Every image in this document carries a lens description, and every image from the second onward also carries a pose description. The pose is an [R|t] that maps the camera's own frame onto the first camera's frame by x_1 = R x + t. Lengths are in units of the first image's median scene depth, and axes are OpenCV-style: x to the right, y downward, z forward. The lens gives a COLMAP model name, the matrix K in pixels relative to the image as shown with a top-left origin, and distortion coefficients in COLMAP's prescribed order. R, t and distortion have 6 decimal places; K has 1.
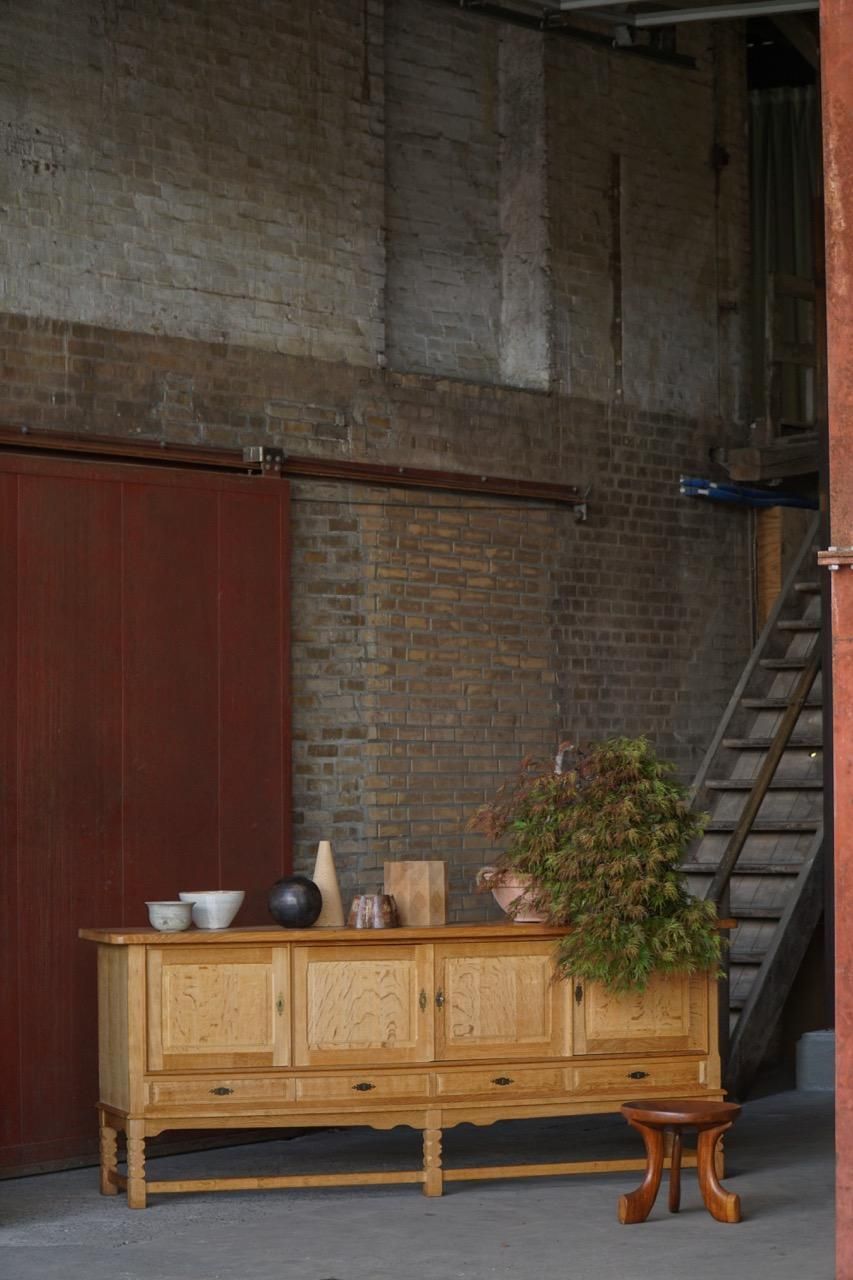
lens RADIAL K [[3637.9, 0, 375.9], [0, 3637.9, 766.0], [0, 0, 1]] dist [-0.513259, 1.027809]
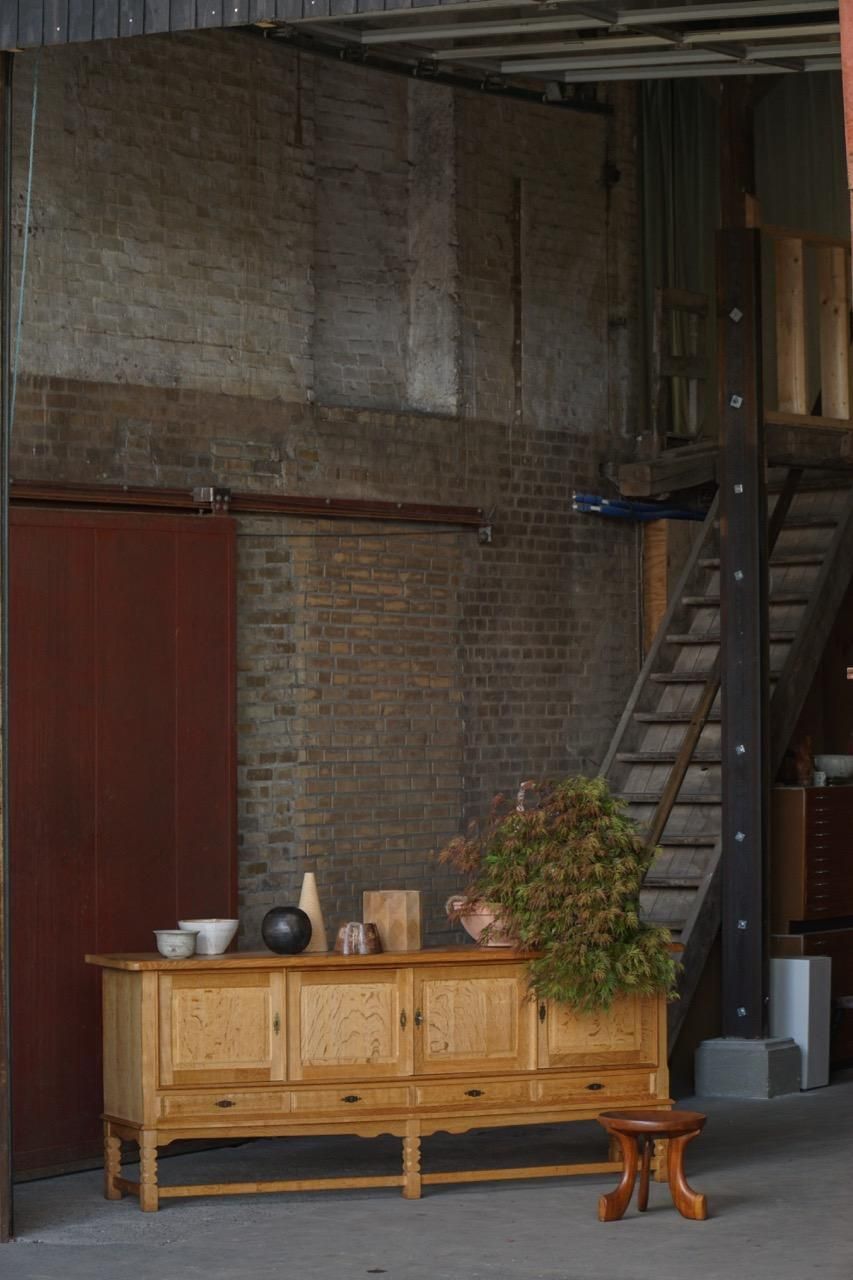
lens RADIAL K [[4422.6, 0, 350.6], [0, 4422.6, 744.6], [0, 0, 1]] dist [-0.776938, 2.617465]
pose [[0.996371, 0.001461, 0.085101, -0.096304], [-0.002582, 0.999911, 0.013059, -0.029400], [-0.085074, -0.013232, 0.996287, -0.263993]]
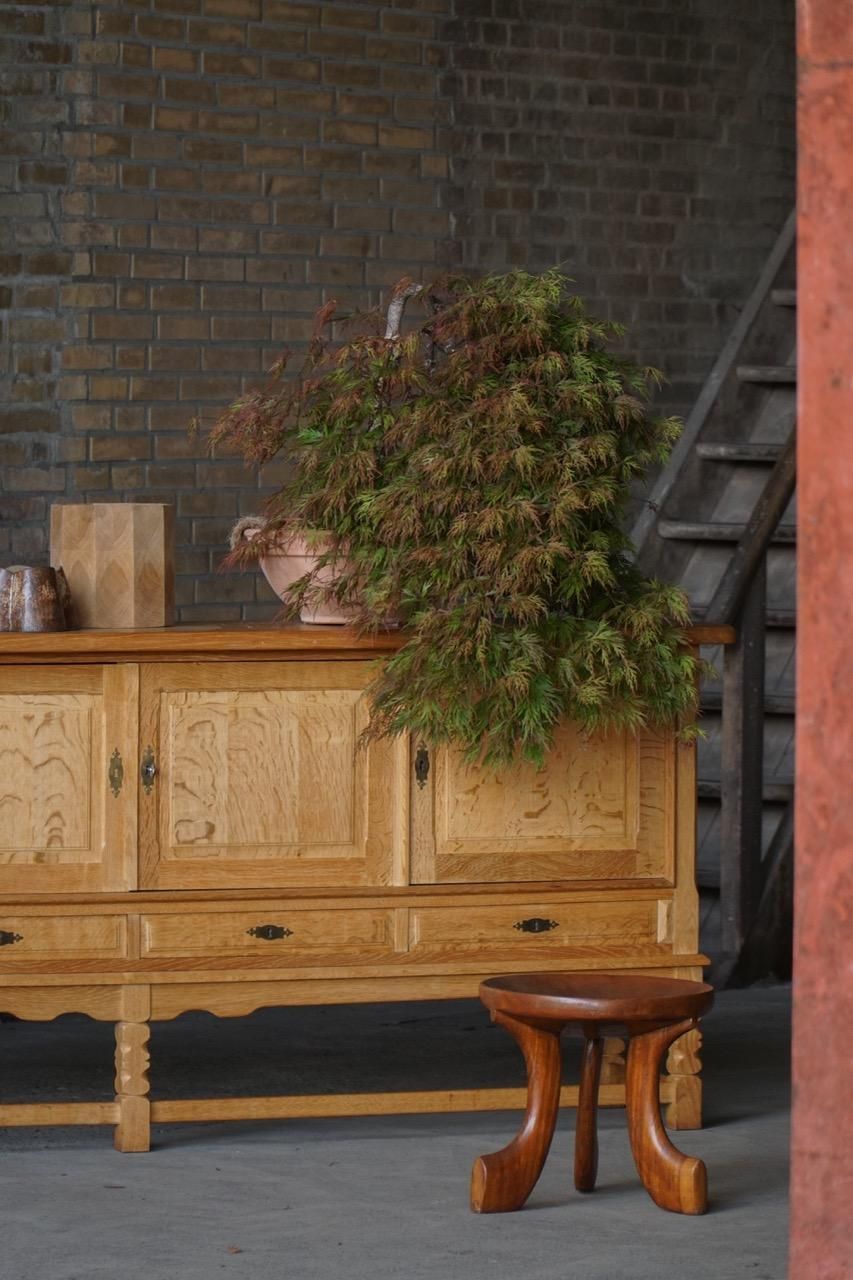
lens RADIAL K [[6639.3, 0, 370.1], [0, 6639.3, 690.5], [0, 0, 1]] dist [-1.646101, 18.373700]
pose [[0.999866, 0.013917, 0.008595, 0.033958], [-0.014330, 0.998643, 0.050075, 0.004306], [-0.007886, -0.050192, 0.998708, 0.049060]]
